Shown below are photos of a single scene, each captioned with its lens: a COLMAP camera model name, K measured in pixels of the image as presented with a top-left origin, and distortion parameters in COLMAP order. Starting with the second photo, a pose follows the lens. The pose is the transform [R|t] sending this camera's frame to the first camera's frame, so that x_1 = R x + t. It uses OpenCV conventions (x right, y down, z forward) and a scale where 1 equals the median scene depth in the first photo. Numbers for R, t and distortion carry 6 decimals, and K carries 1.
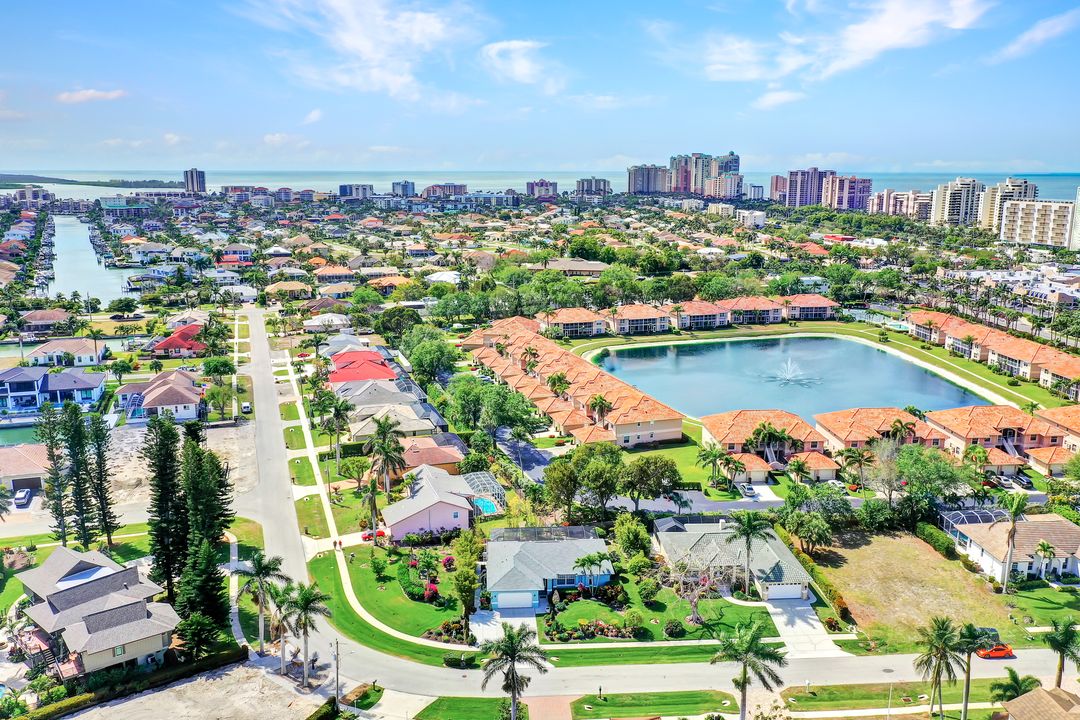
lens RADIAL K [[854.6, 0, 540.0], [0, 854.6, 360.0], [0, 0, 1]] dist [-0.014793, 0.007260]
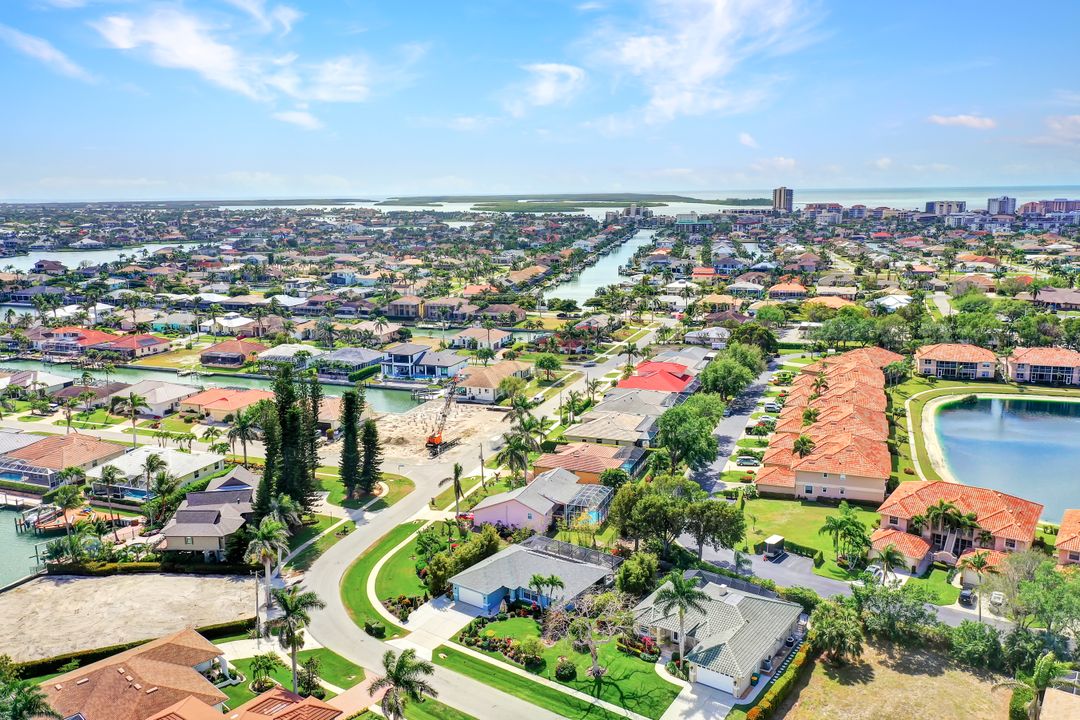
lens RADIAL K [[849.0, 0, 540.2], [0, 849.0, 347.9], [0, 0, 1]] dist [-0.006542, 0.000121]
pose [[0.774286, 0.099068, -0.625034, 0.222589], [-0.119419, 0.992799, 0.009423, -0.013926], [0.621467, 0.067345, 0.780541, 0.075712]]
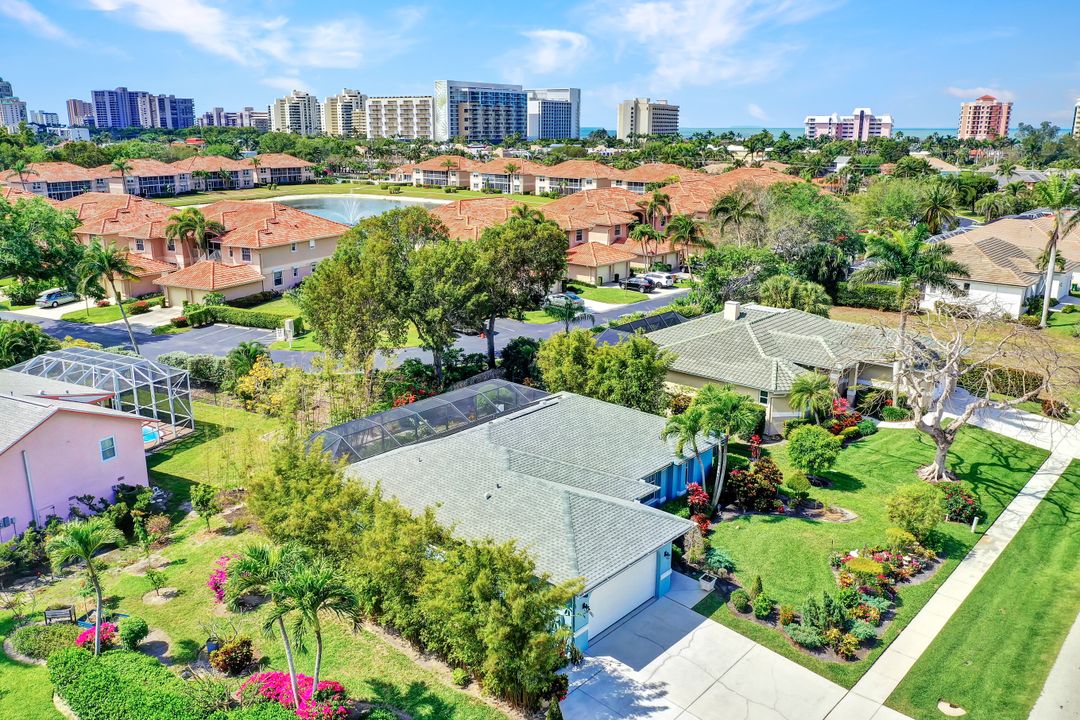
lens RADIAL K [[849.0, 0, 540.2], [0, 849.0, 347.9], [0, 0, 1]] dist [-0.006542, 0.000121]
pose [[0.707930, -0.174515, 0.684382, -0.078964], [0.145100, 0.984260, 0.100891, 0.056520], [-0.691217, 0.027881, 0.722109, 0.275761]]
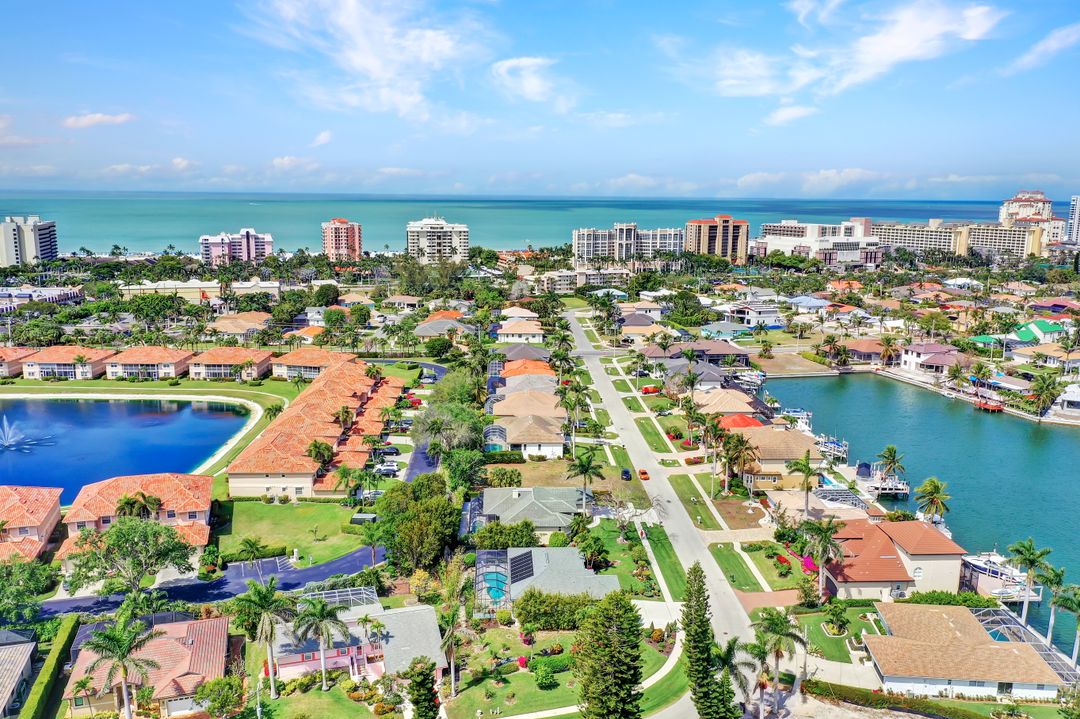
lens RADIAL K [[835.7, 0, 536.8], [0, 835.7, 380.6], [0, 0, 1]] dist [-0.022009, 0.000746]
pose [[0.013119, -0.213235, 0.976913, -0.334985], [0.199518, 0.957908, 0.206408, -0.072051], [-0.979806, 0.192203, 0.055111, 0.335402]]
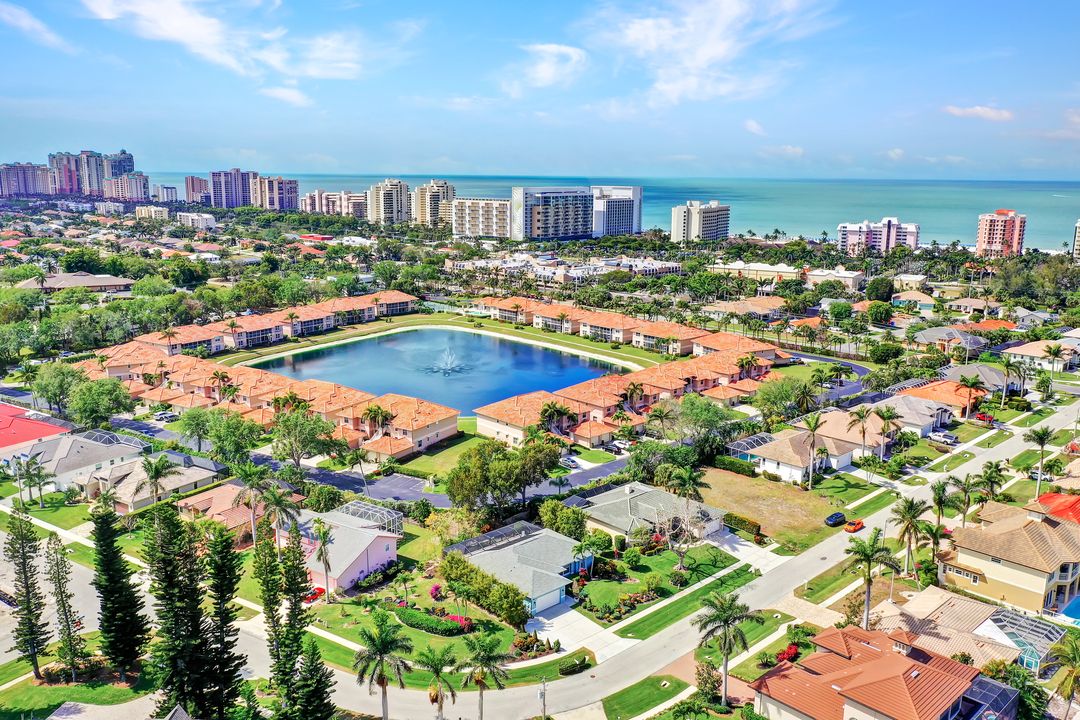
lens RADIAL K [[854.6, 0, 540.0], [0, 854.6, 360.0], [0, 0, 1]] dist [-0.014793, 0.007260]
pose [[0.768494, -0.126651, 0.627197, -0.216044], [0.127038, 0.990902, 0.044438, -0.016128], [-0.627119, 0.045527, 0.777592, 0.070599]]
